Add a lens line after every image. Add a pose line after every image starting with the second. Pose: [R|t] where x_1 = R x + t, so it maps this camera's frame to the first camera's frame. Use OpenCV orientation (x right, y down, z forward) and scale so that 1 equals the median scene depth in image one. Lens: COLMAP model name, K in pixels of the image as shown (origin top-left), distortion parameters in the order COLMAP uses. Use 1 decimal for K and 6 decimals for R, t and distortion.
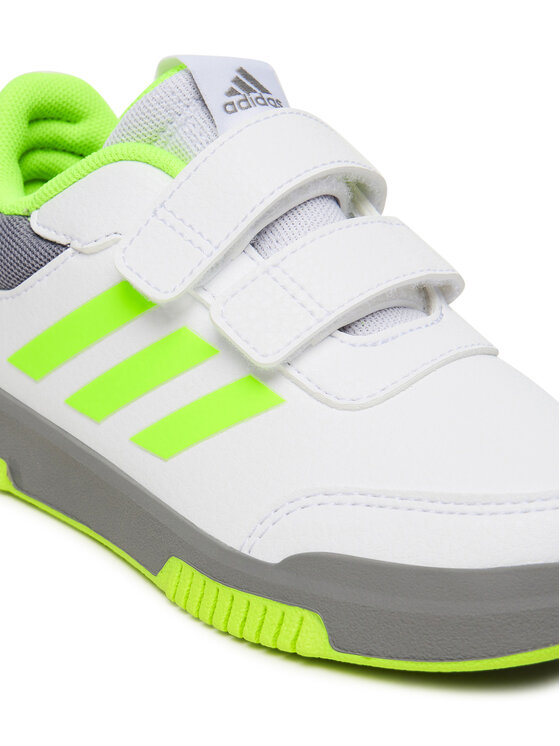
lens RADIAL K [[1292.4, 0, 277.8], [0, 1292.4, 369.8], [0, 0, 1]] dist [0.000812, 0.000000]
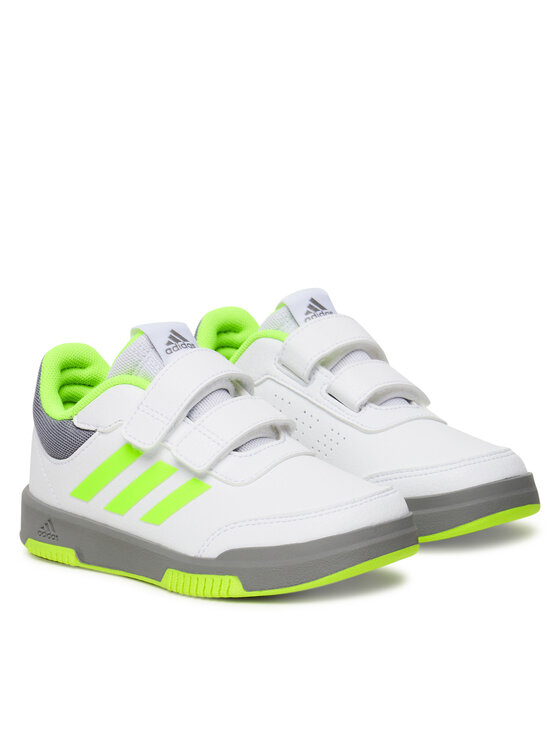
lens RADIAL K [[2208.5, 0, 279.9], [0, 2208.5, 372.9], [0, 0, 1]] dist [-0.561650, 0.000000]
pose [[0.991780, -0.127805, 0.006213, 0.112389], [0.127264, 0.980206, -0.151655, 0.383201], [0.013293, 0.151199, 0.988414, -2.459774]]
